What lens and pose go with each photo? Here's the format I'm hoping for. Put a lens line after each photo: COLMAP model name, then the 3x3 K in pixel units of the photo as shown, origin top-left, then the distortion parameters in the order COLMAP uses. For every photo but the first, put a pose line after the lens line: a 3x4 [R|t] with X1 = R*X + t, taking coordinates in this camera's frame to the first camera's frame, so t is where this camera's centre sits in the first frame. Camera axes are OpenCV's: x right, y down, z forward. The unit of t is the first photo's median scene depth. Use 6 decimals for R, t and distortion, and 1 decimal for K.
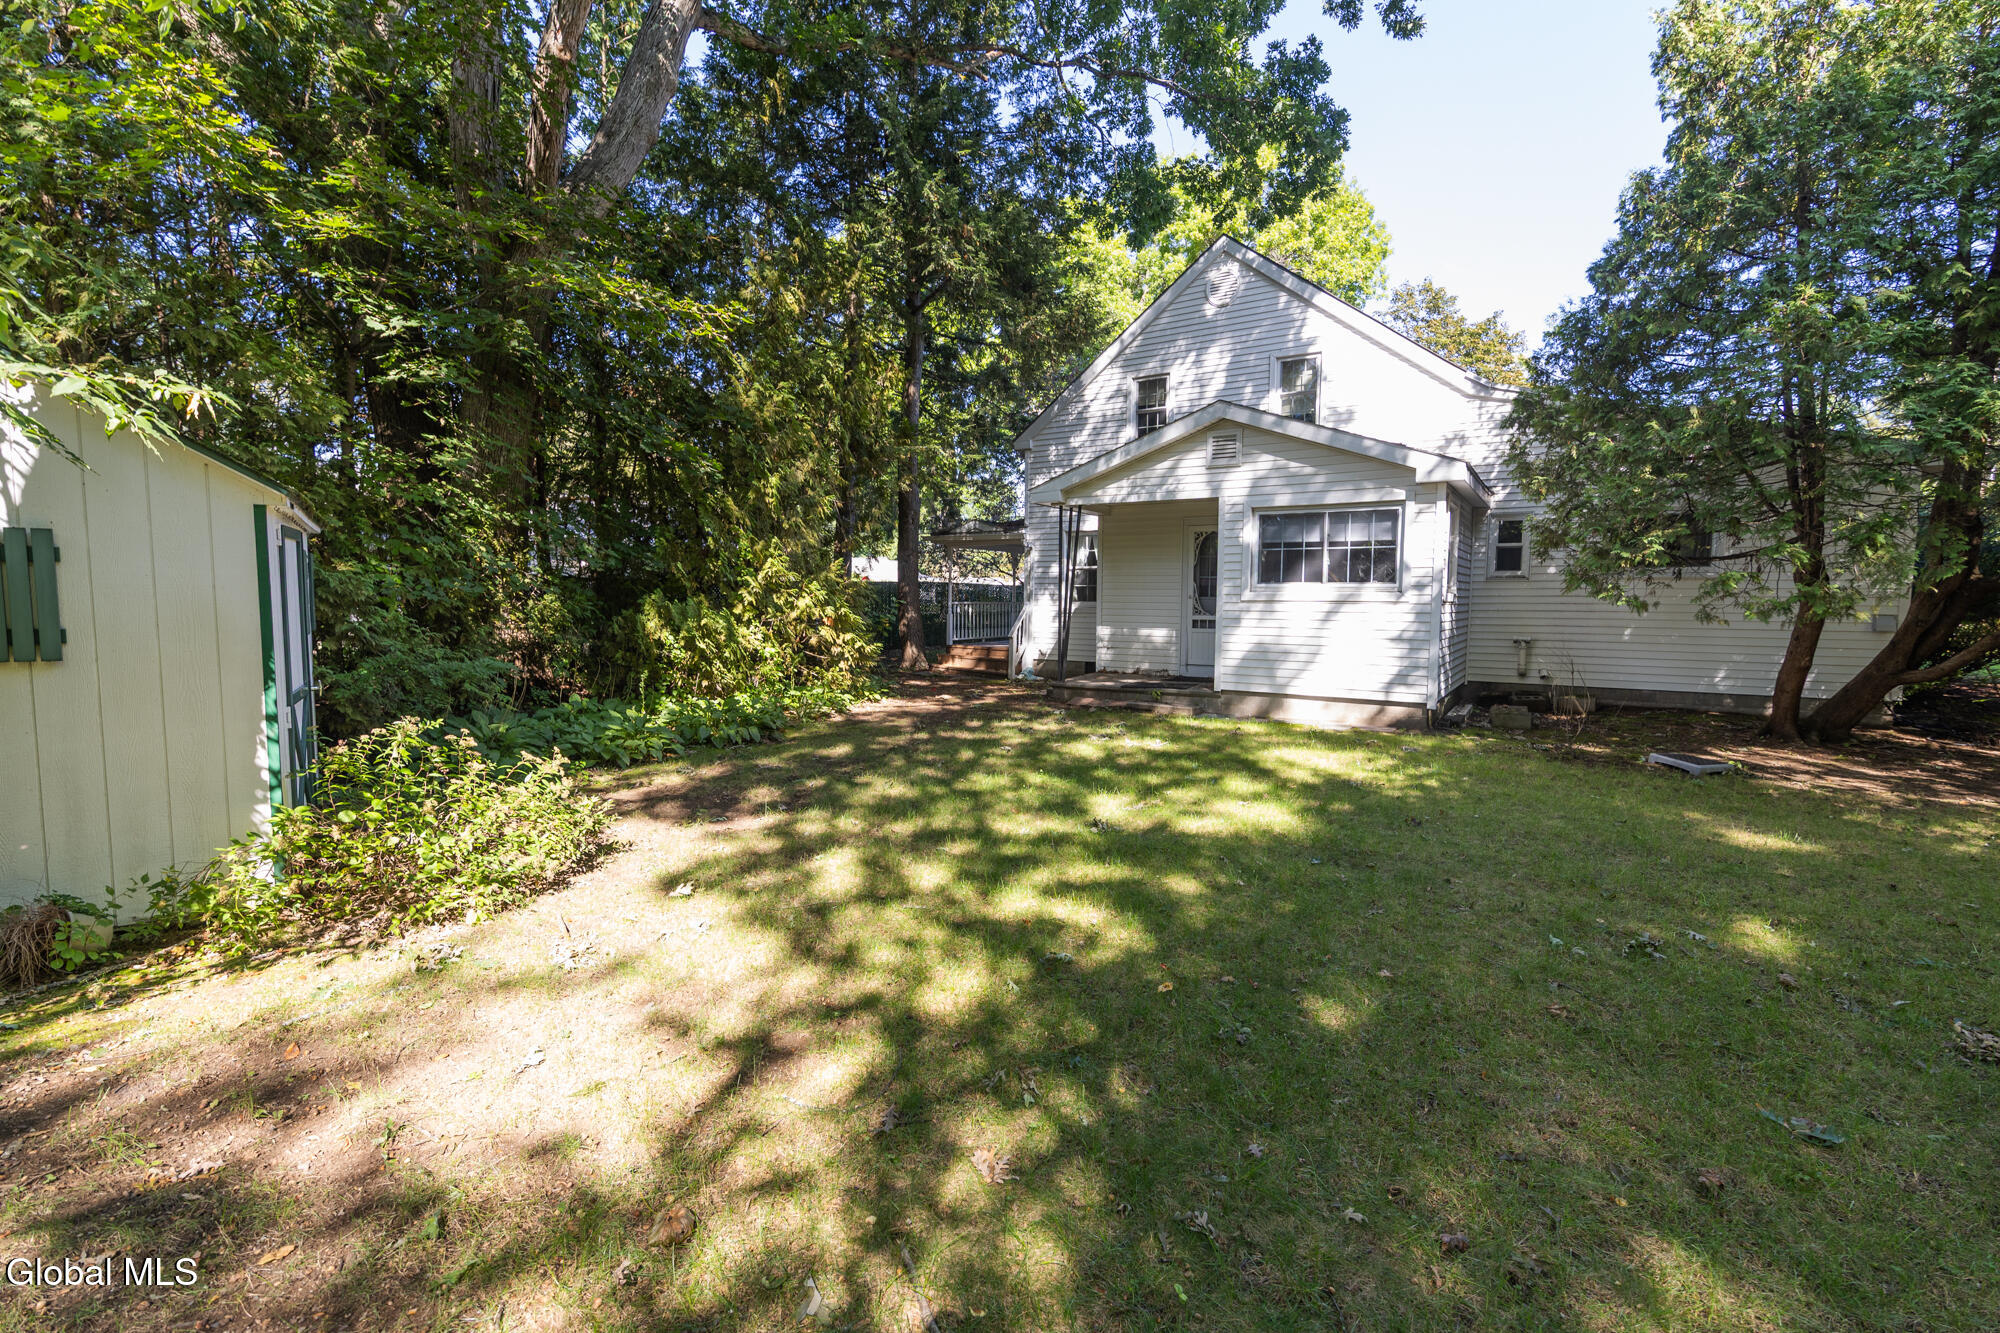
lens RADIAL K [[884.6, 0, 1000.0], [0, 884.6, 666.5], [0, 0, 1]] dist [0.018997, 0.000052]
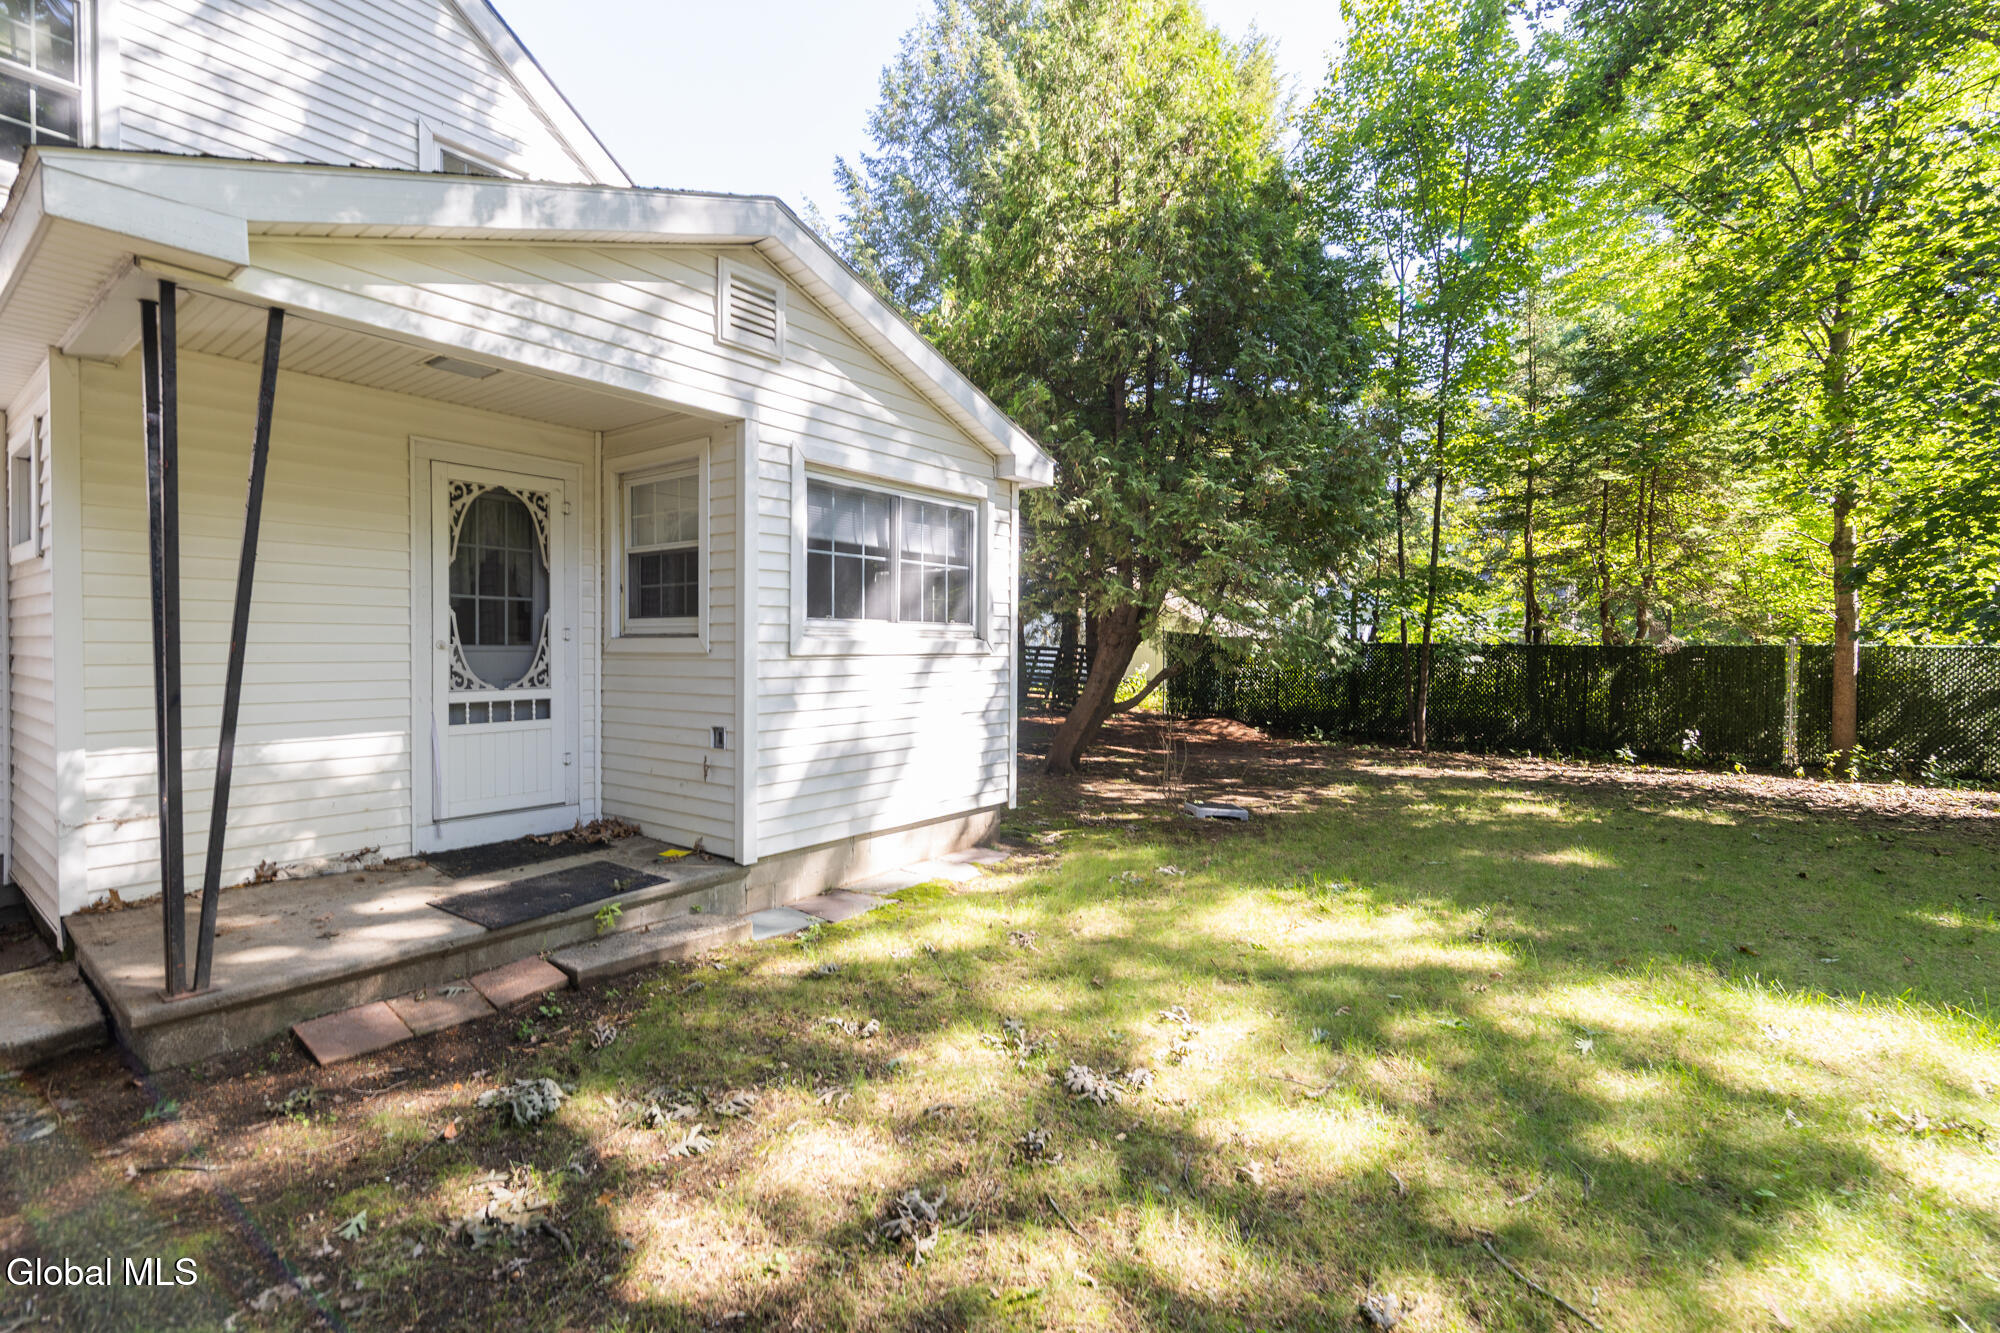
lens RADIAL K [[884.6, 0, 1000.0], [0, 884.6, 666.5], [0, 0, 1]] dist [0.018997, 0.000052]
pose [[0.088947, -0.033386, 0.995477, -0.187803], [0.071455, 0.997077, 0.027056, -0.075296], [-0.993470, 0.068725, 0.091073, 0.869136]]
